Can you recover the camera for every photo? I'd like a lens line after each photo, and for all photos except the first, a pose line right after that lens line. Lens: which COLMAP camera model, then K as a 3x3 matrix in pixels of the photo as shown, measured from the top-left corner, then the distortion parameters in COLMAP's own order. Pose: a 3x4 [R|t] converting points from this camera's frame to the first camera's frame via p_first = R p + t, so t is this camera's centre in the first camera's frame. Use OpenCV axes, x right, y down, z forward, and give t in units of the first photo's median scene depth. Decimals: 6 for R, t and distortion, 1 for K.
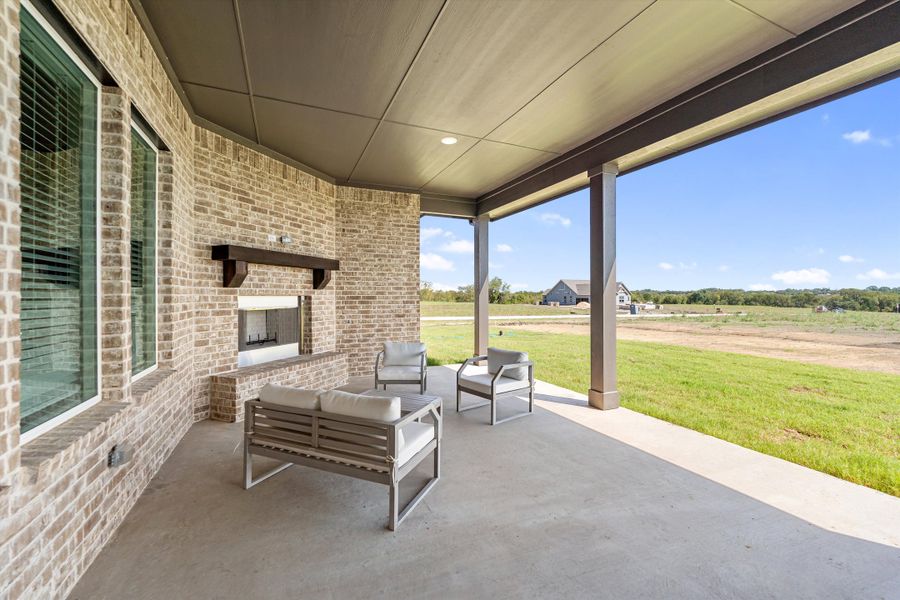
lens RADIAL K [[366.2, 0, 449.8], [0, 366.2, 296.0], [0, 0, 1]] dist [0.000729, 0.000013]
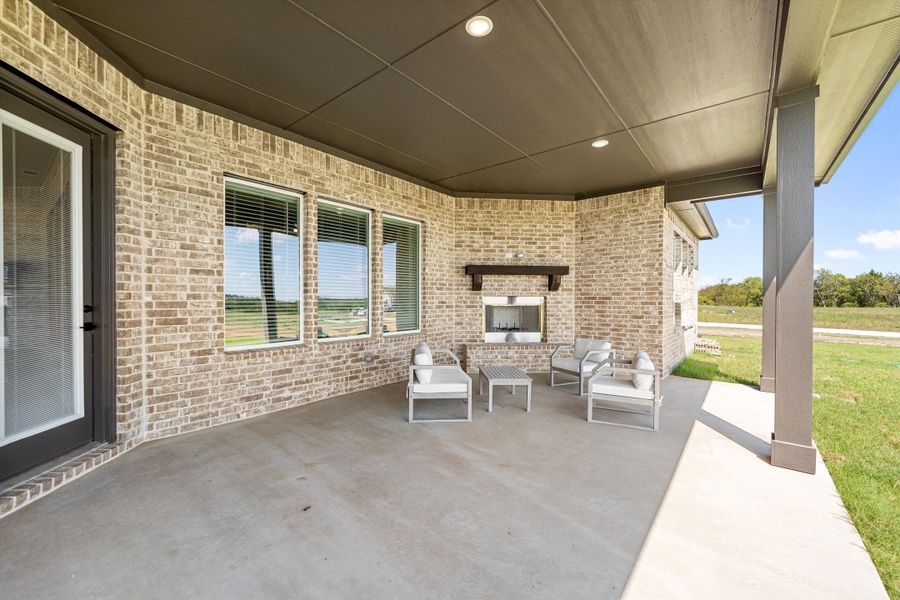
lens RADIAL K [[365.3, 0, 450.0], [0, 365.3, 300.0], [0, 0, 1]] dist [-0.000224, -0.000235]
pose [[0.449380, 0.006067, -0.893320, 0.633759], [-0.003279, 0.999981, 0.005142, 0.007057], [0.893335, 0.000619, 0.449391, 0.147795]]
